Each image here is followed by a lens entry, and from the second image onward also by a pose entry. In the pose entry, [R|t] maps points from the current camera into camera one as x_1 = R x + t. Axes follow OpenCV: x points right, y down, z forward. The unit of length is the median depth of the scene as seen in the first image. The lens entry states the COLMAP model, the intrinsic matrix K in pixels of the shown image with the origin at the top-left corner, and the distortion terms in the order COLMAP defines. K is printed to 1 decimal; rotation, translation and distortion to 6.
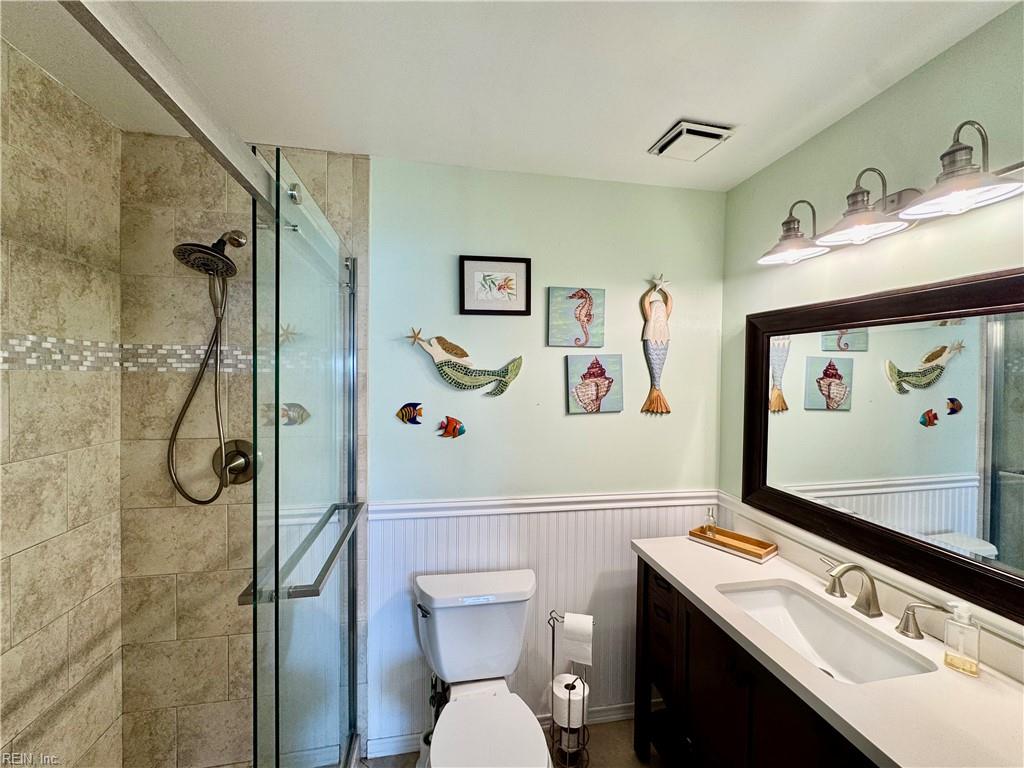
lens RADIAL K [[408.8, 0, 512.0], [0, 408.8, 384.0], [0, 0, 1]] dist [-0.001010, -0.000274]
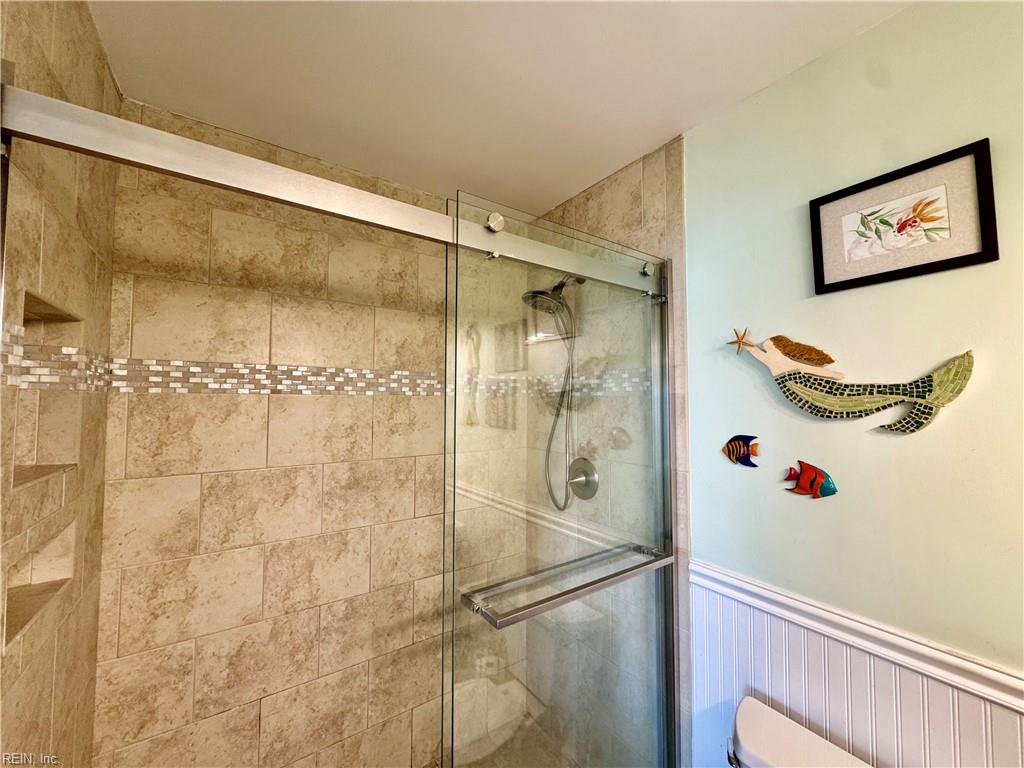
lens RADIAL K [[408.8, 0, 512.0], [0, 408.8, 384.0], [0, 0, 1]] dist [-0.001010, -0.000274]
pose [[0.421049, -0.045441, -0.905899, 0.229470], [-0.019001, 0.998083, -0.058897, 0.007047], [0.906839, 0.042011, 0.419378, 0.339381]]
